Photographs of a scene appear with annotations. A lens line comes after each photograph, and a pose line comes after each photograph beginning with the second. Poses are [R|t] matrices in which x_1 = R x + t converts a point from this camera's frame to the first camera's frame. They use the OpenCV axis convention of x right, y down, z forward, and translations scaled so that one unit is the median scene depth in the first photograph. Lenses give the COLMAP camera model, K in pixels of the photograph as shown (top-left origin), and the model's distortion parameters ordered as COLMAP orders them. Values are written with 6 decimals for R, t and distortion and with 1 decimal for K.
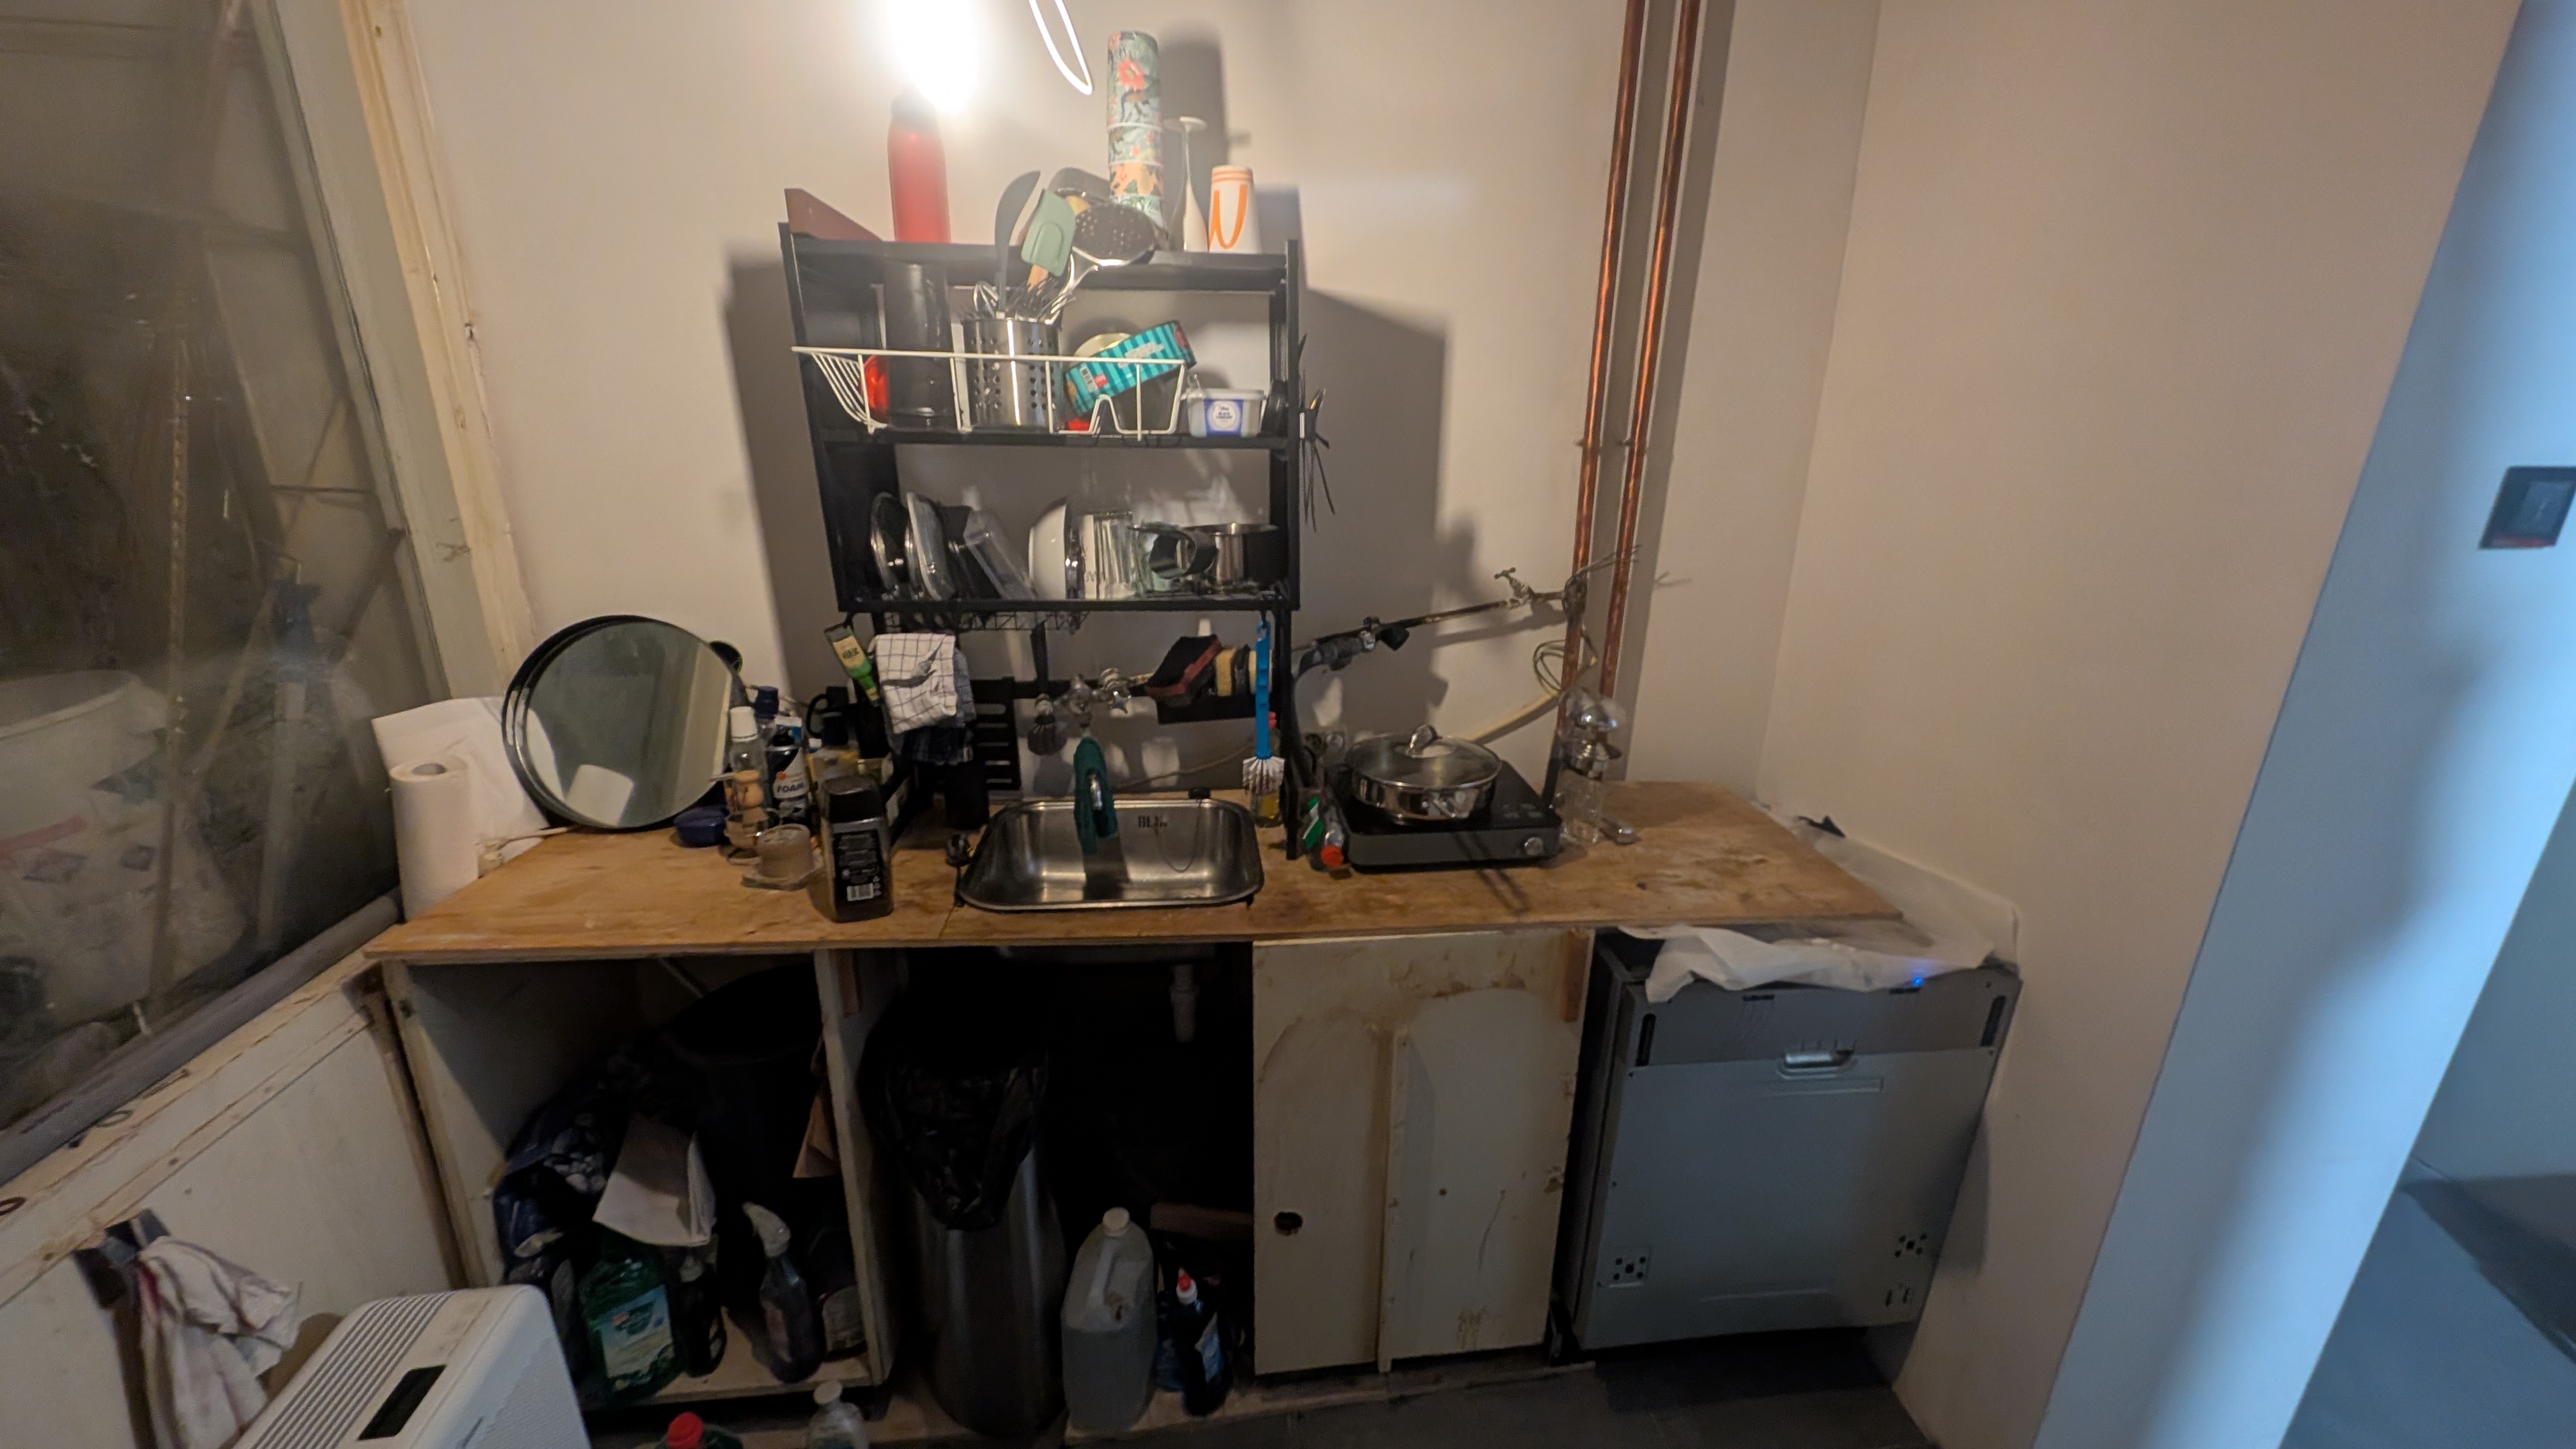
lens RADIAL K [[961.6, 0, 1289.2], [0, 961.6, 734.5], [0, 0, 1]] dist [0.003984, -0.000007]
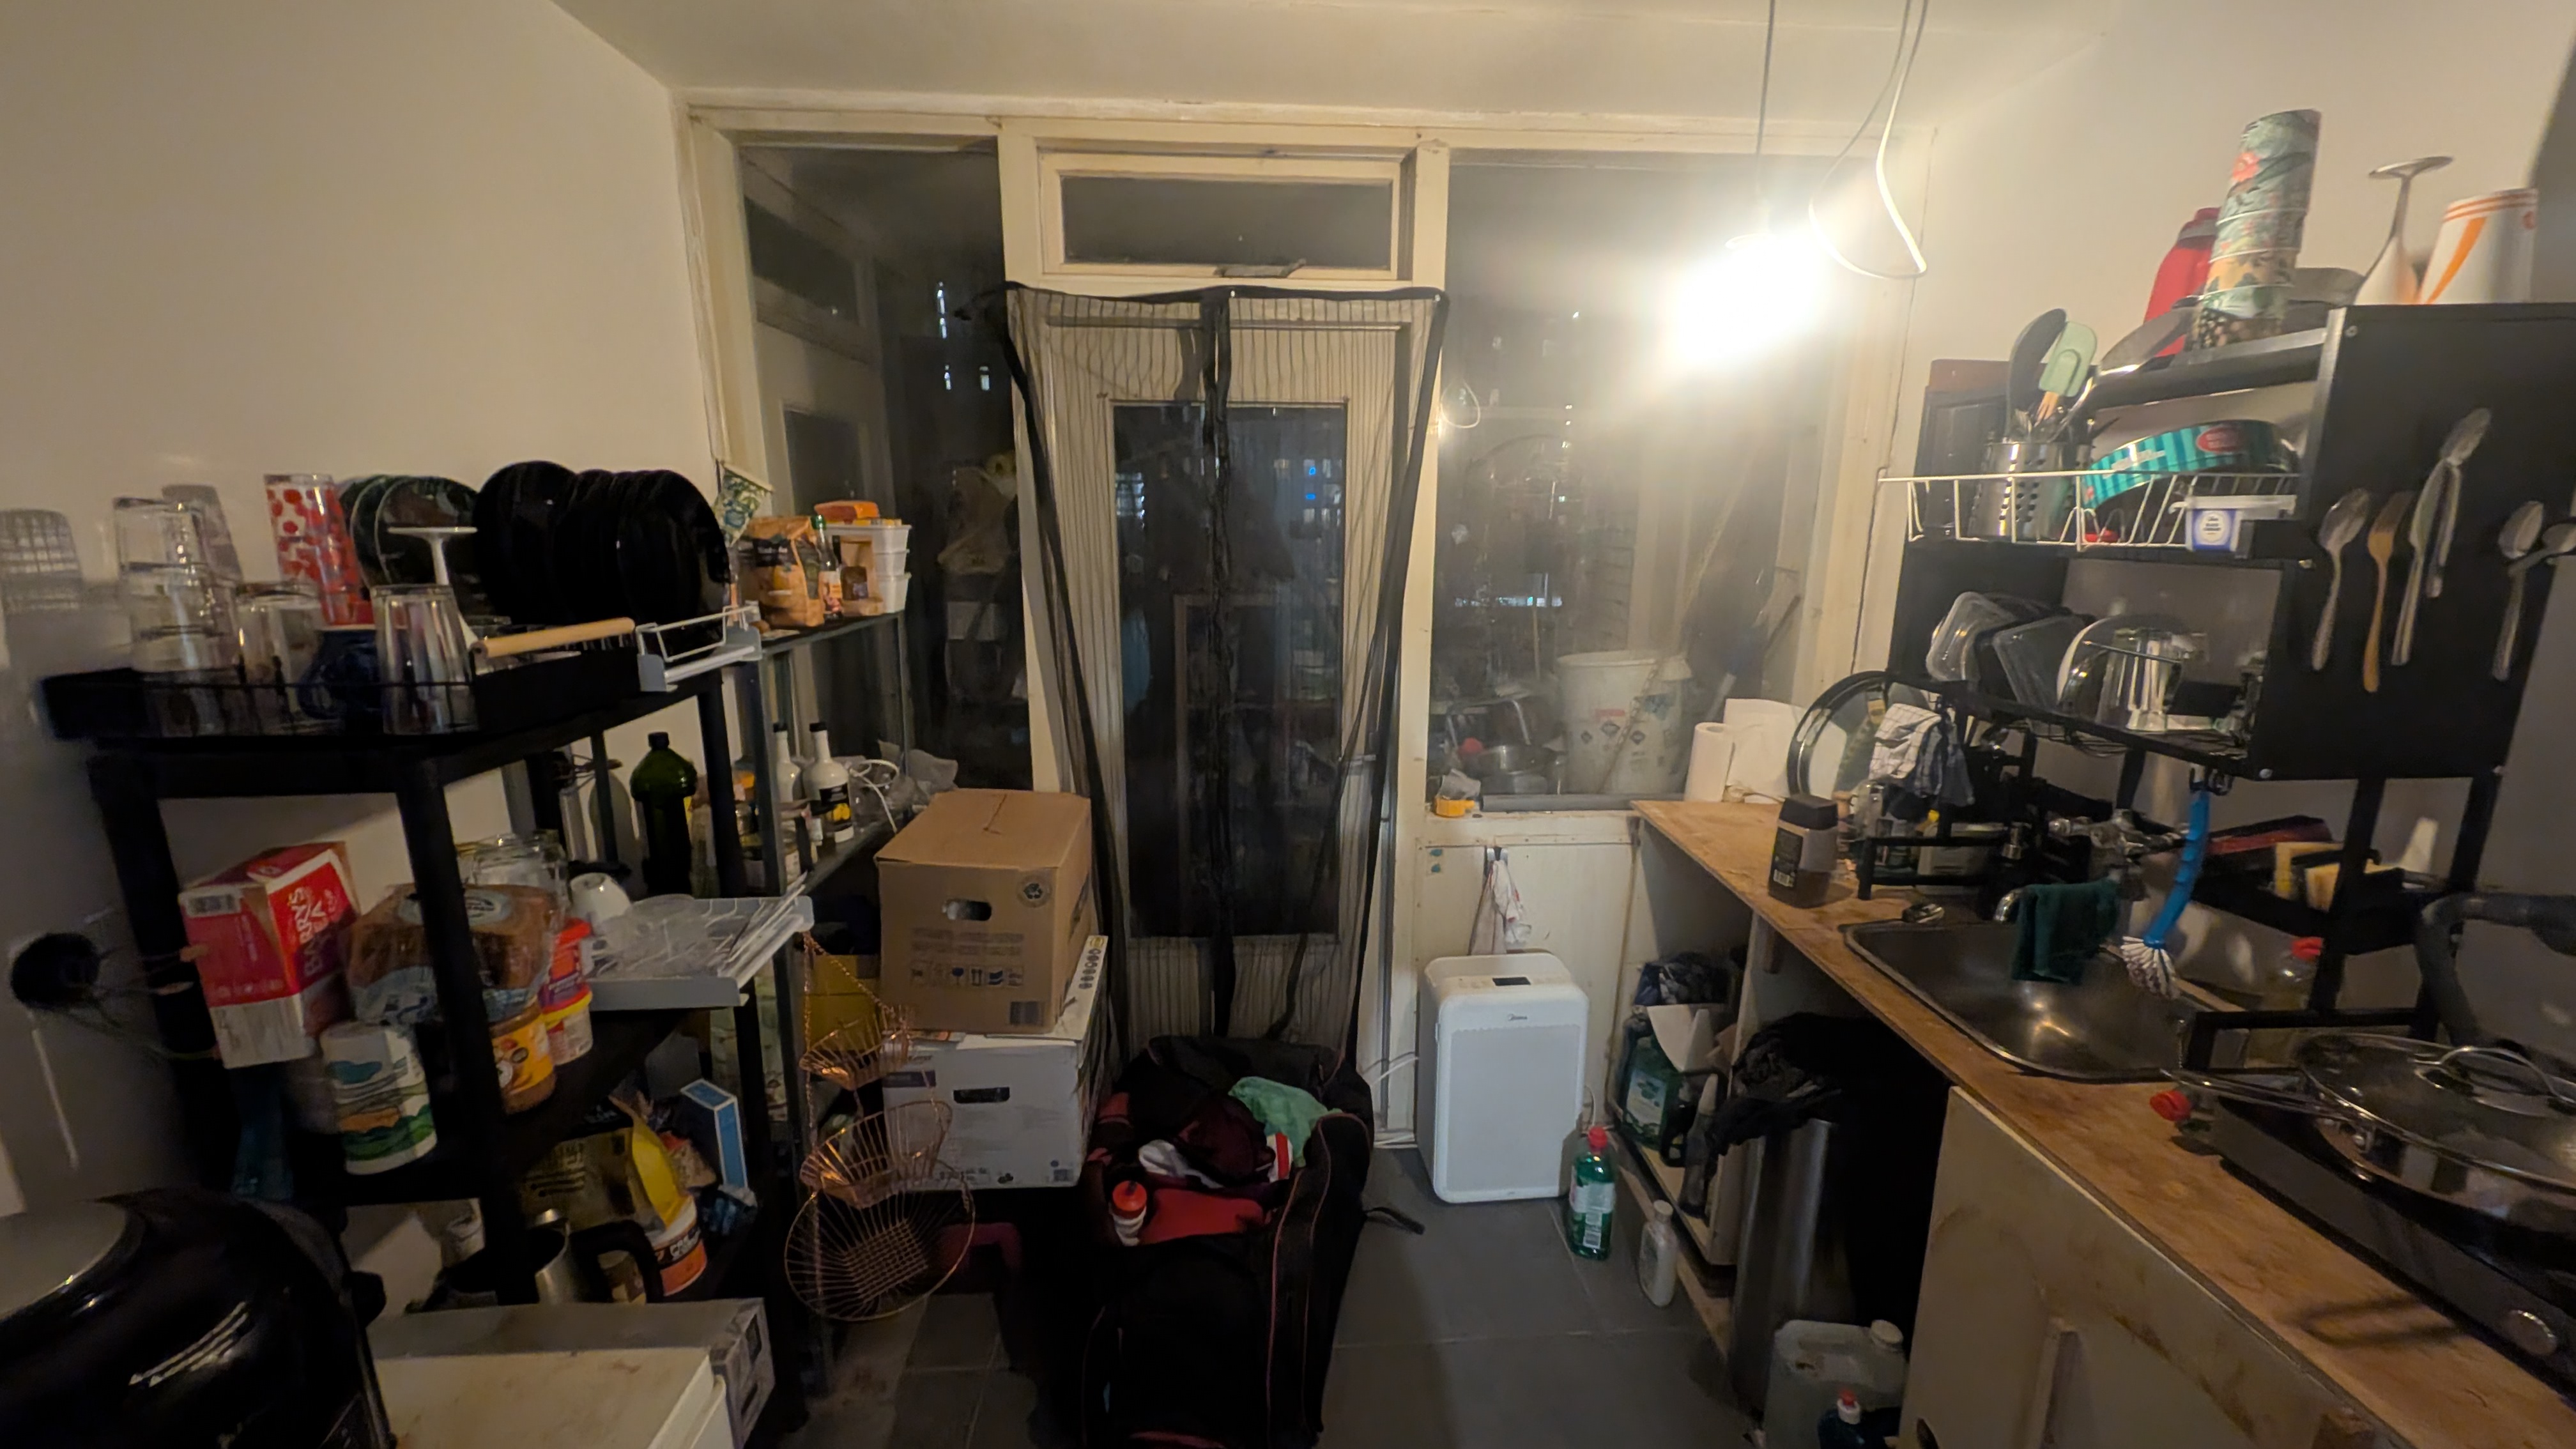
lens RADIAL K [[961.6, 0, 1293.3], [0, 961.6, 716.6], [0, 0, 1]] dist [0.003984, -0.000007]
pose [[-0.068898, 0.192373, -0.978900, 0.839385], [-0.310388, 0.928398, 0.204294, -0.101964], [0.948110, 0.317914, -0.004254, 0.297802]]
